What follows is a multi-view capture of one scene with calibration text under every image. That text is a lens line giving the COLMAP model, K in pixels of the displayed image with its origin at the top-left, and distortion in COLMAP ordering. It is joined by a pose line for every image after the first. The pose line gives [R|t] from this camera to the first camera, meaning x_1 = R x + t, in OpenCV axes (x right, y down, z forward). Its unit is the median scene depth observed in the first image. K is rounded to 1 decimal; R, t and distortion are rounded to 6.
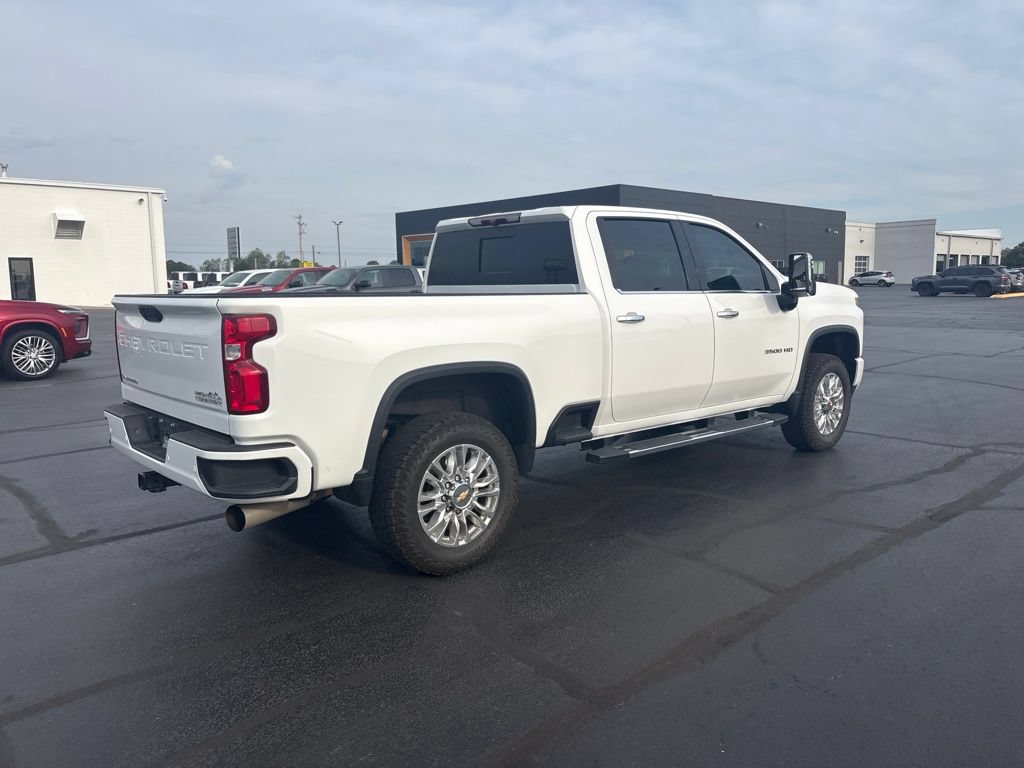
lens RADIAL K [[785.0, 0, 516.2], [0, 785.0, 378.5], [0, 0, 1]] dist [0.027593, -0.005805]
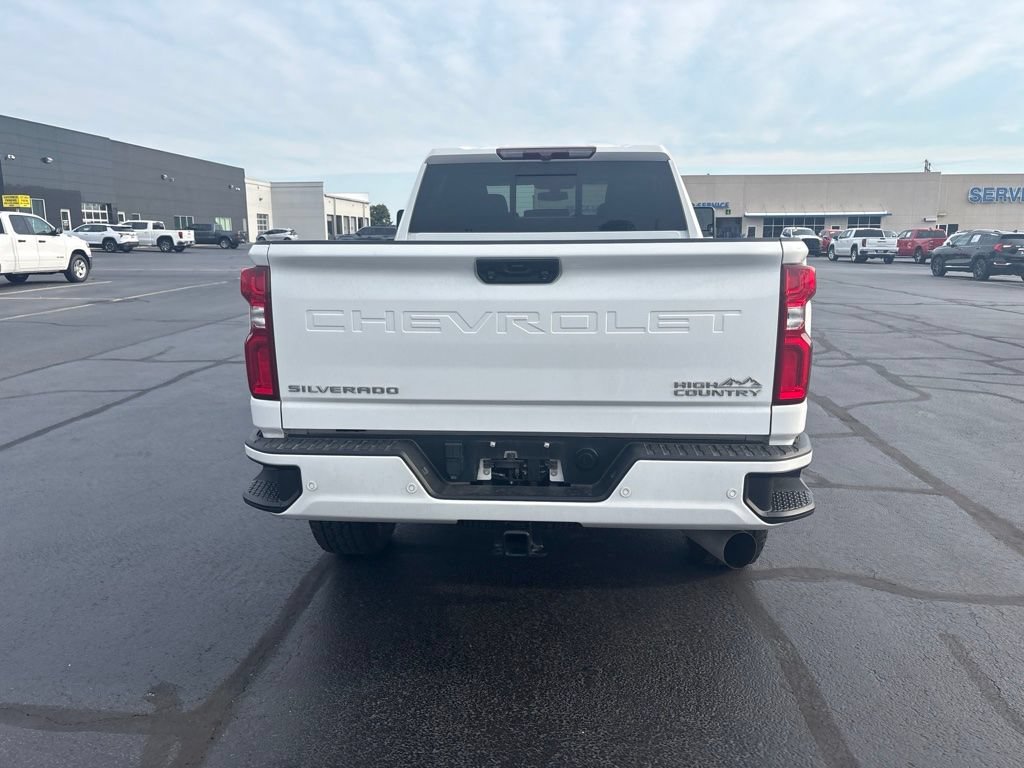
lens RADIAL K [[785.0, 0, 516.2], [0, 785.0, 378.5], [0, 0, 1]] dist [0.027593, -0.005805]
pose [[0.717524, -0.116997, 0.686637, -0.590573], [0.081038, 0.993120, 0.084536, -0.033602], [-0.691803, -0.005013, 0.722069, 0.374941]]
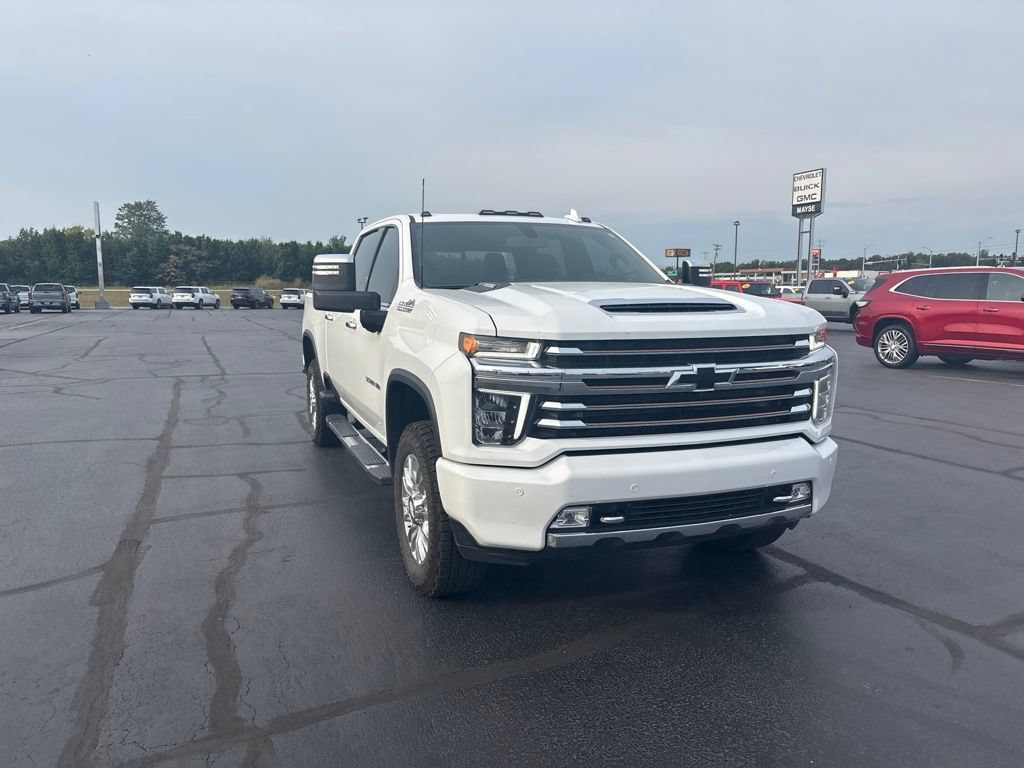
lens RADIAL K [[776.4, 0, 516.8], [0, 776.4, 396.4], [0, 0, 1]] dist [0.031926, -0.003812]
pose [[-0.349068, 0.142766, -0.926158, 1.001948], [-0.111456, 0.974986, 0.192301, -0.186348], [0.930446, 0.170351, -0.324424, 1.406222]]
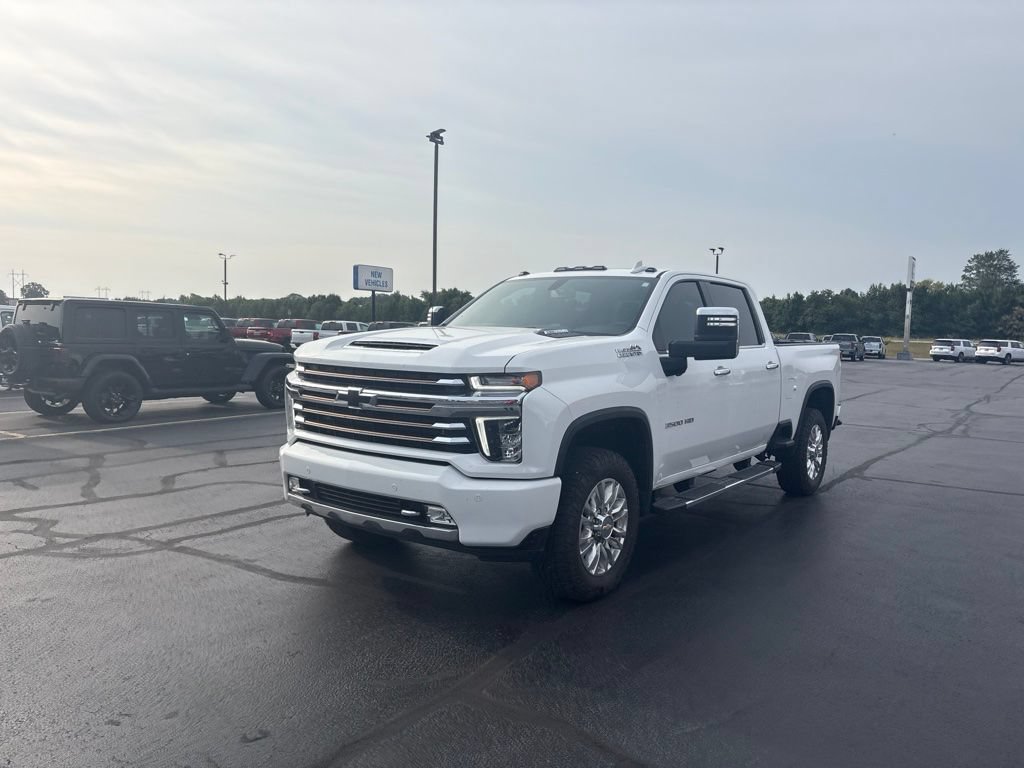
lens RADIAL K [[776.4, 0, 512.4], [0, 776.4, 401.1], [0, 0, 1]] dist [0.074417, -0.074160]
pose [[-0.980551, 0.005977, -0.196173, 0.460252], [-0.037125, 0.975843, 0.215297, -0.261945], [0.192721, 0.218393, -0.956642, 2.039377]]
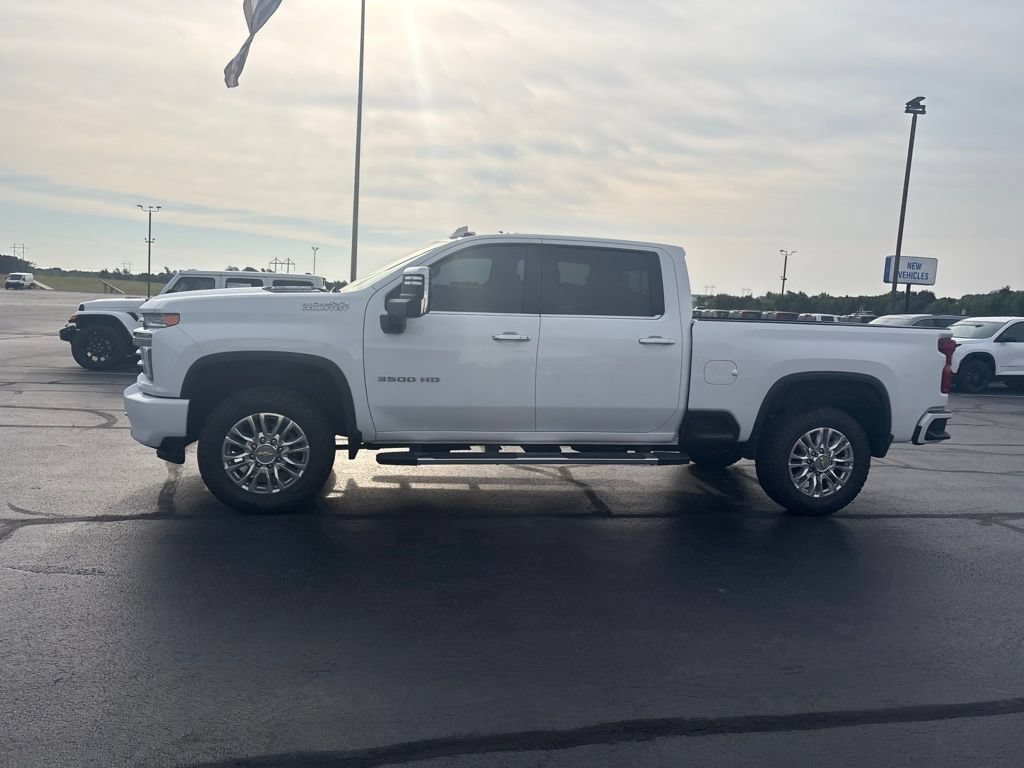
lens RADIAL K [[782.5, 0, 527.7], [0, 782.5, 378.9], [0, 0, 1]] dist [0.035361, -0.001752]
pose [[-0.865648, -0.078919, 0.494394, -0.431928], [0.022360, 0.980418, 0.195654, -0.233925], [-0.500154, 0.180422, -0.846932, 1.950373]]
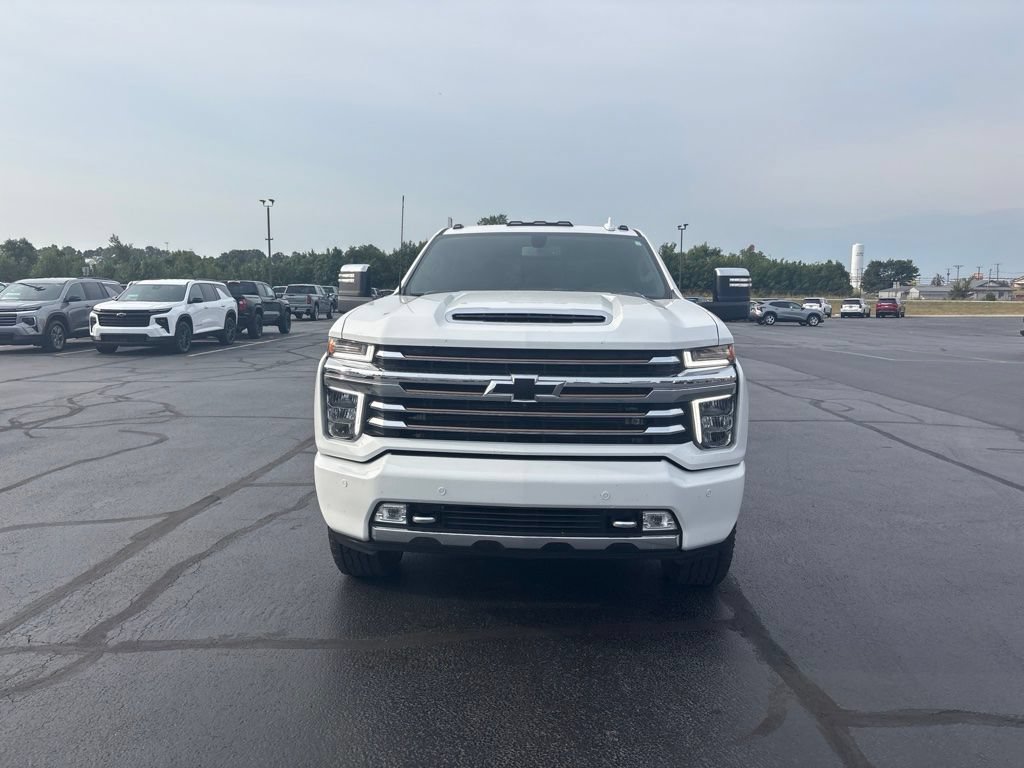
lens RADIAL K [[785.0, 0, 516.2], [0, 785.0, 378.5], [0, 0, 1]] dist [0.027593, -0.005805]
pose [[-0.705505, 0.081996, -0.703946, 0.839401], [-0.090684, 0.974675, 0.204416, -0.225516], [0.702879, 0.208052, -0.680202, 1.706844]]
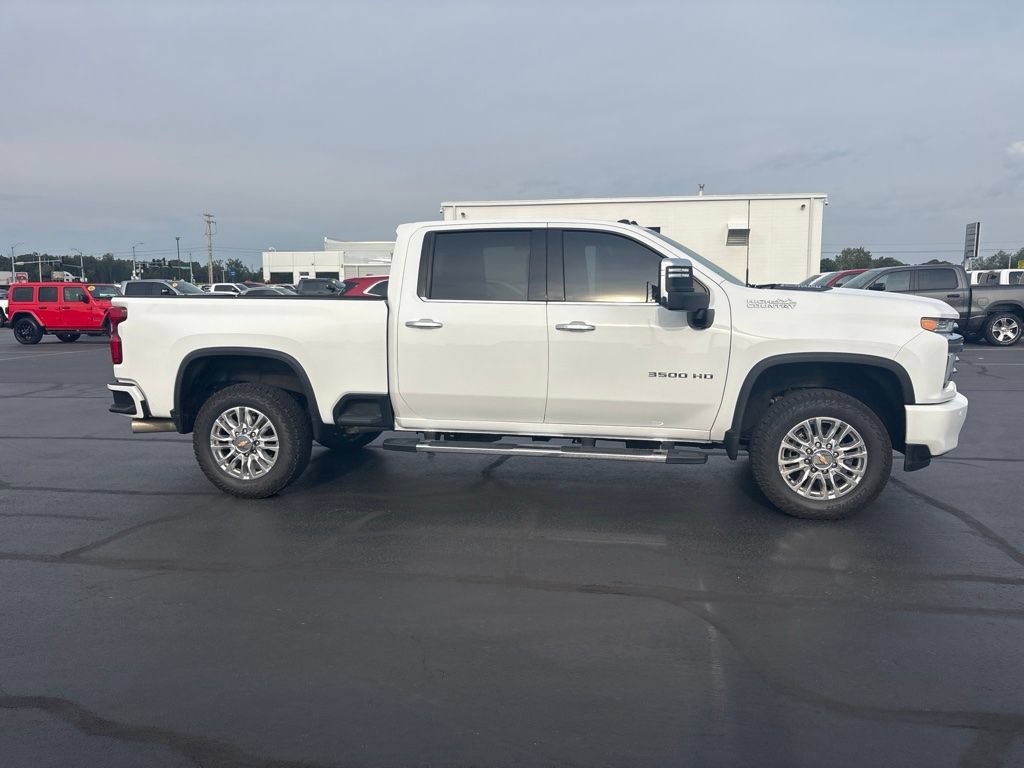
lens RADIAL K [[787.9, 0, 512.0], [0, 787.9, 384.0], [0, 0, 1]] dist [0.018338, -0.002072]
pose [[0.607985, 0.106102, -0.786827, 0.903964], [-0.101247, 0.993300, 0.055711, -0.056098], [0.787467, 0.045793, 0.614654, 0.353284]]
